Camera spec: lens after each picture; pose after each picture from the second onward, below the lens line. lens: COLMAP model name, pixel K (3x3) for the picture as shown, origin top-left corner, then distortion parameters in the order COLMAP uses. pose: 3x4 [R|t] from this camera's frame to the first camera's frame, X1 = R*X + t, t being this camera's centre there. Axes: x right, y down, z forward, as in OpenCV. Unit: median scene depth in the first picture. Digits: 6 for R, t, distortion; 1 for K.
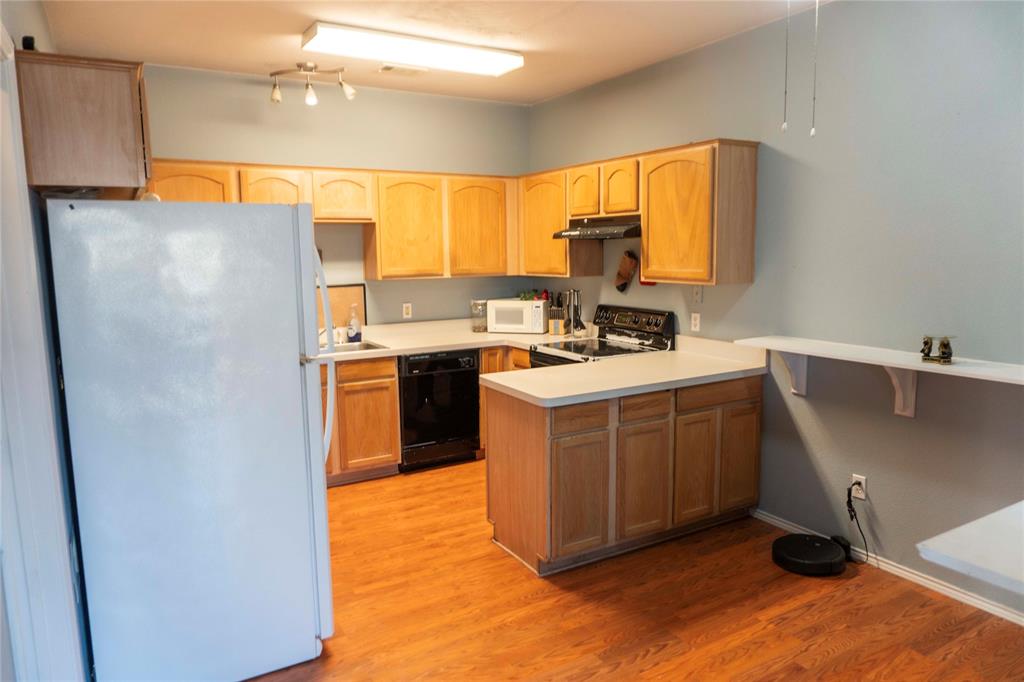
lens RADIAL K [[679.7, 0, 512.0], [0, 679.7, 341.0], [0, 0, 1]] dist [-0.019592, -0.000521]
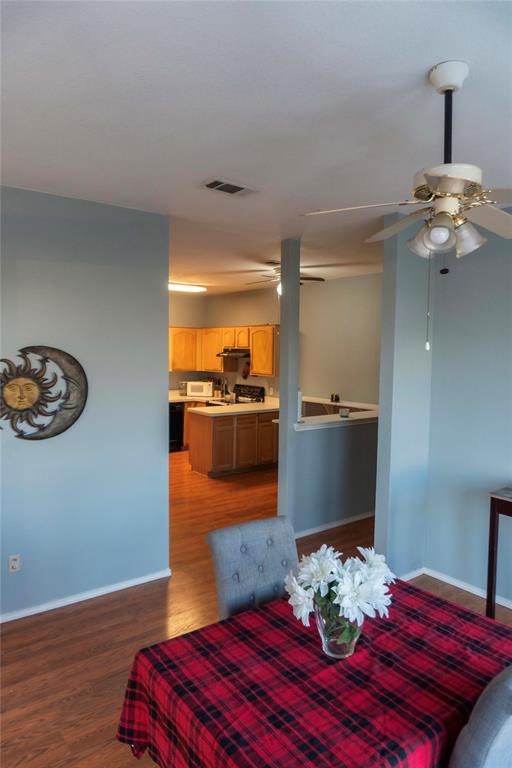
lens RADIAL K [[509.8, 0, 256.0], [0, 509.8, 384.0], [0, 0, 1]] dist [-0.019592, -0.000521]
pose [[0.992008, 0.018781, 0.124770, -0.024462], [-0.010457, 0.997696, -0.067038, 0.068189], [-0.125742, 0.065198, 0.989918, -0.816576]]
